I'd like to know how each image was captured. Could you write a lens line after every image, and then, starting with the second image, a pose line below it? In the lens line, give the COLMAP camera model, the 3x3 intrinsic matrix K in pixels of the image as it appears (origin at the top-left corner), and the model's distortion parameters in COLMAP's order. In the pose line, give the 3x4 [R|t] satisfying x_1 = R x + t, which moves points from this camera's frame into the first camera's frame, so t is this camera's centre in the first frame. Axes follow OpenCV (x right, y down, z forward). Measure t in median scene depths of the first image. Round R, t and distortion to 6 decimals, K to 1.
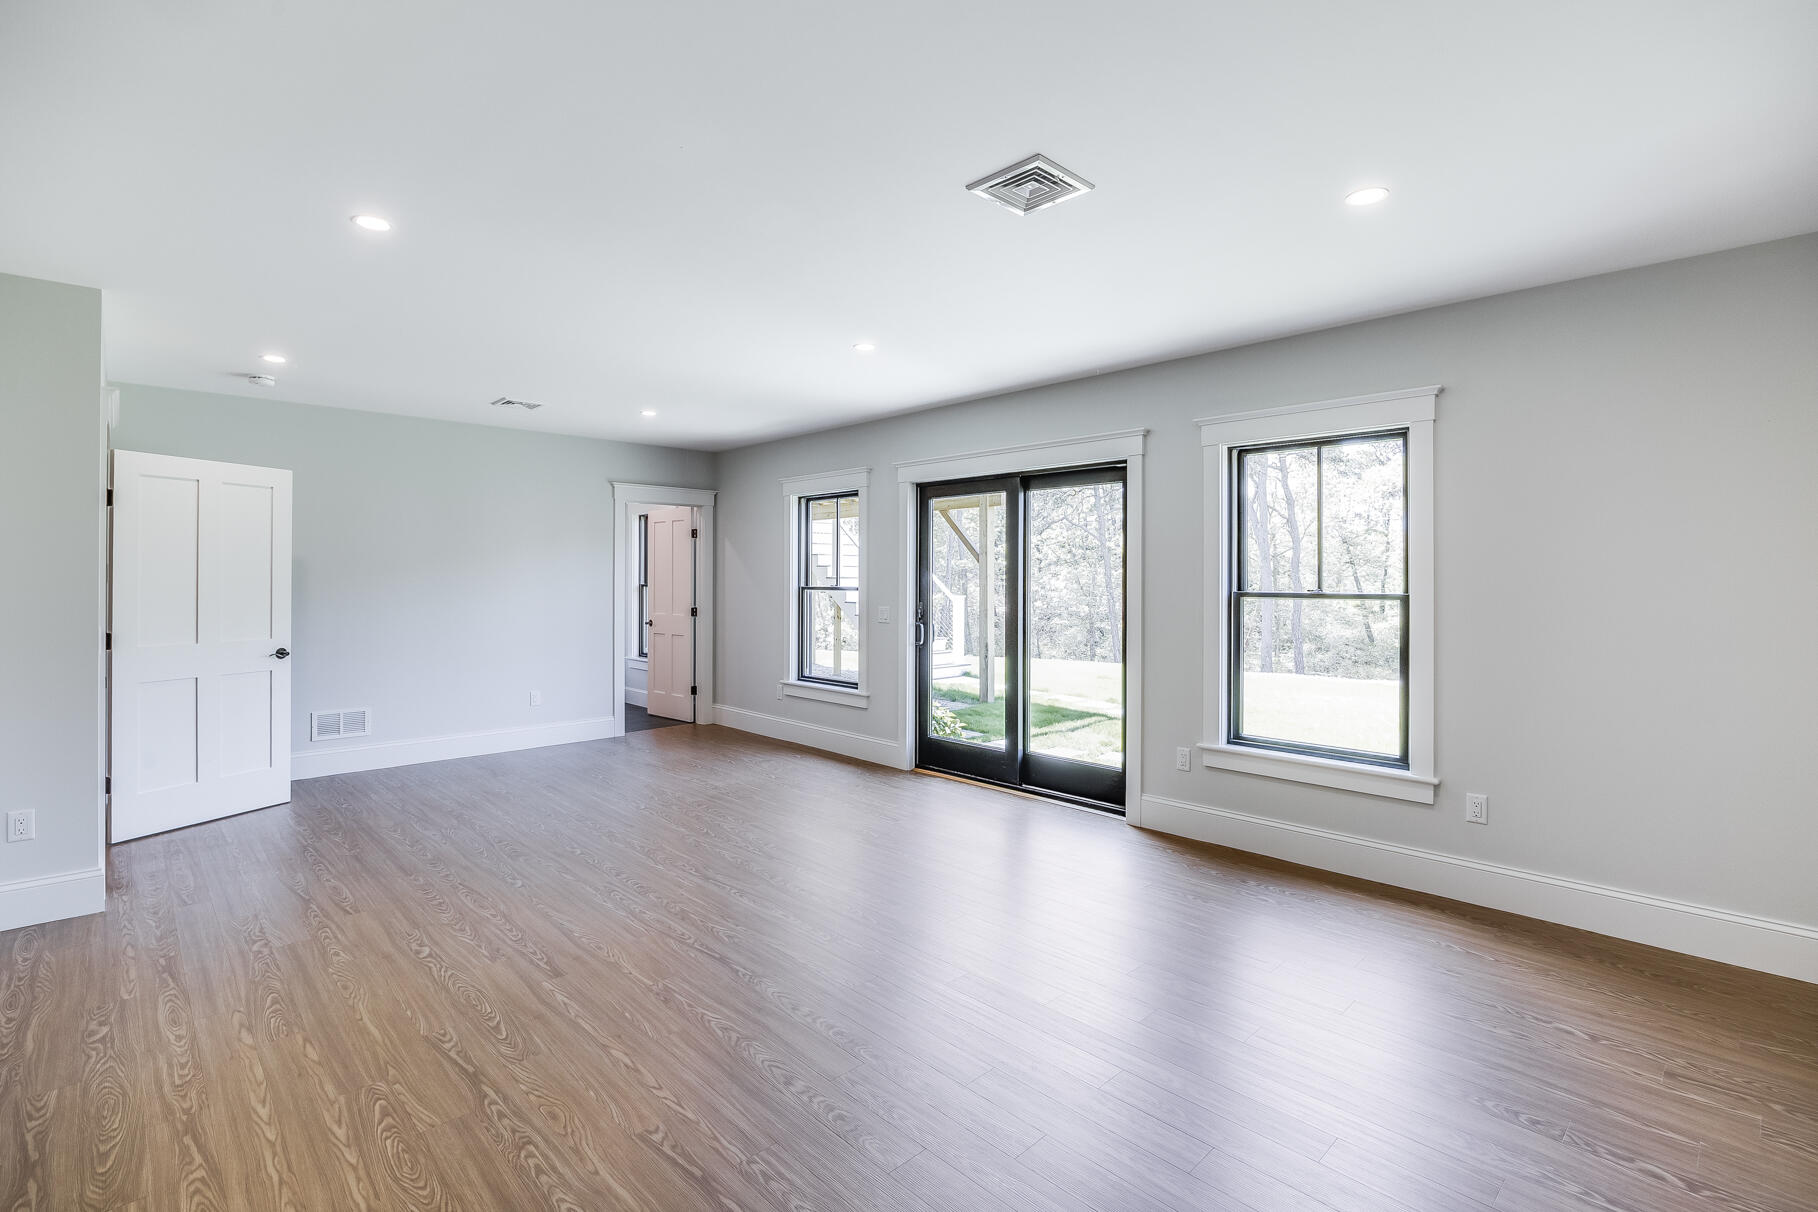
lens RADIAL K [[826.7, 0, 907.4], [0, 826.7, 590.3], [0, 0, 1]] dist [-0.002396, -0.000103]
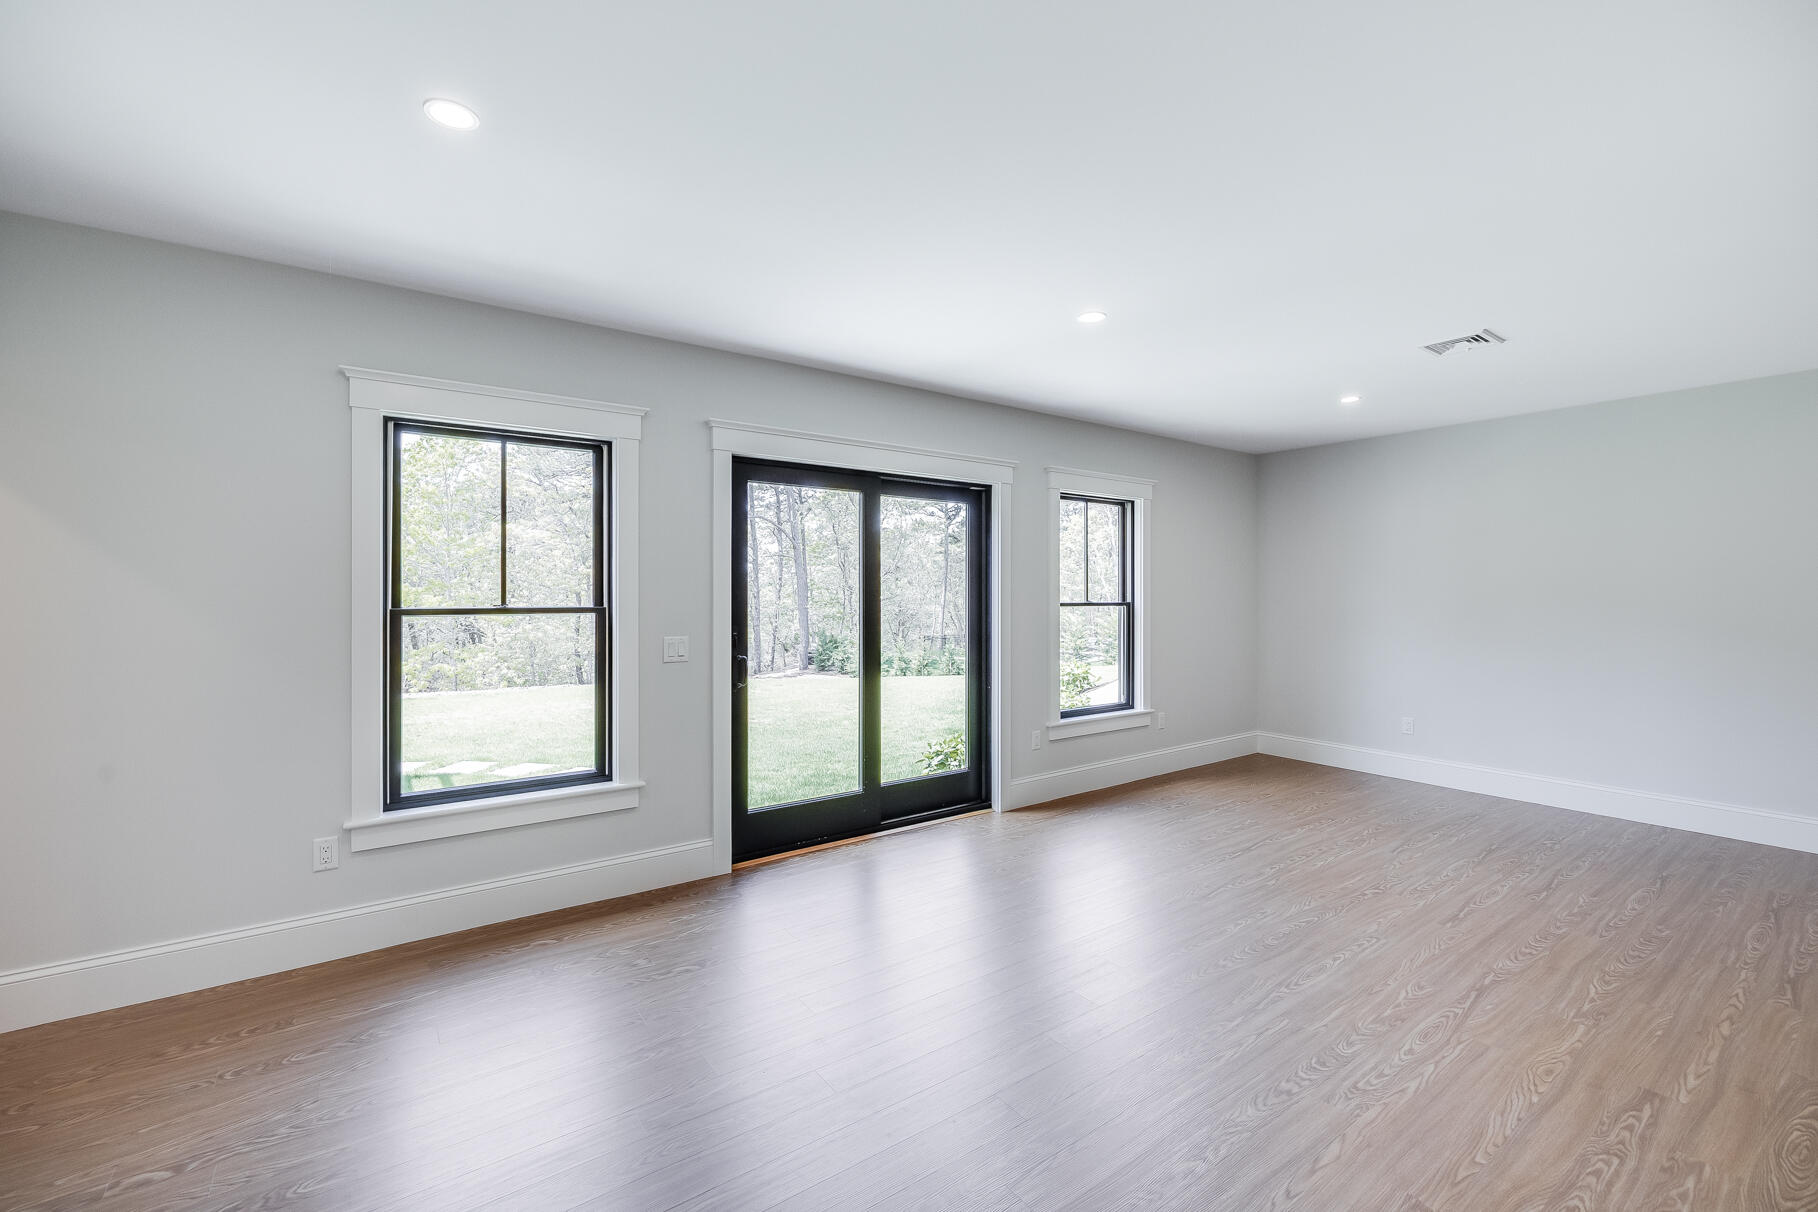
lens RADIAL K [[744.6, 0, 915.0], [0, 744.6, 599.2], [0, 0, 1]] dist [-0.000205, -0.000751]
pose [[0.150324, -0.005547, 0.988621, -0.858885], [0.013416, 0.999904, 0.003571, -0.012390], [-0.988546, 0.012726, 0.150383, 1.107766]]
